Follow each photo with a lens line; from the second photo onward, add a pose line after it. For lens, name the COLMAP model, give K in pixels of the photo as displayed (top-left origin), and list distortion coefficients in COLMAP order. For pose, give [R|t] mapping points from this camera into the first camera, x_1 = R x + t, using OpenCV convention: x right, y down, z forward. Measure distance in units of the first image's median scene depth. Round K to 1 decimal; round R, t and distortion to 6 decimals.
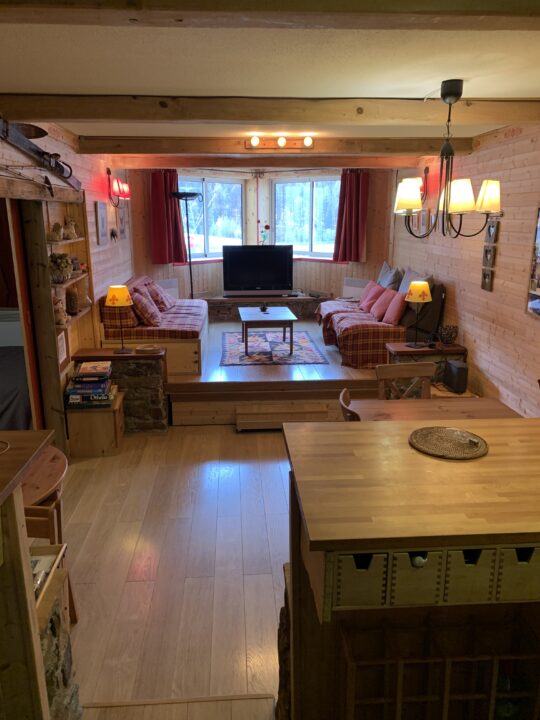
lens RADIAL K [[556.7, 0, 271.1], [0, 556.7, 360.7], [0, 0, 1]] dist [0.021439, -0.006984]
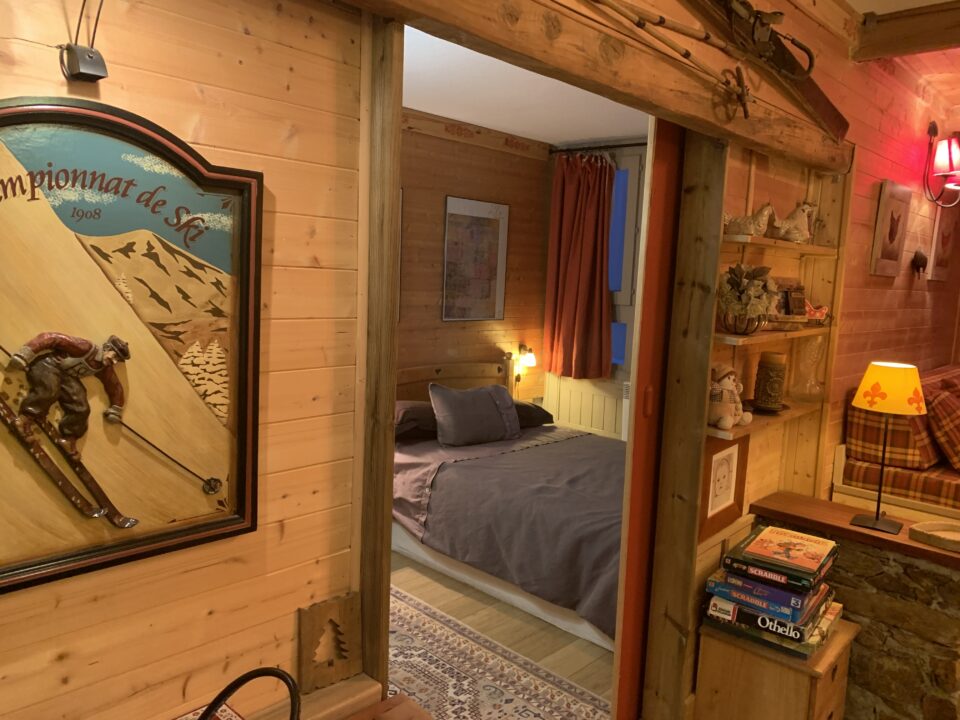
lens RADIAL K [[742.3, 0, 481.9], [0, 742.3, 365.7], [0, 0, 1]] dist [0.021439, -0.006984]
pose [[0.679724, 0.122946, -0.723090, -0.088004], [-0.227991, 0.972431, -0.048977, -0.038896], [0.697133, 0.198149, 0.689015, 0.433142]]
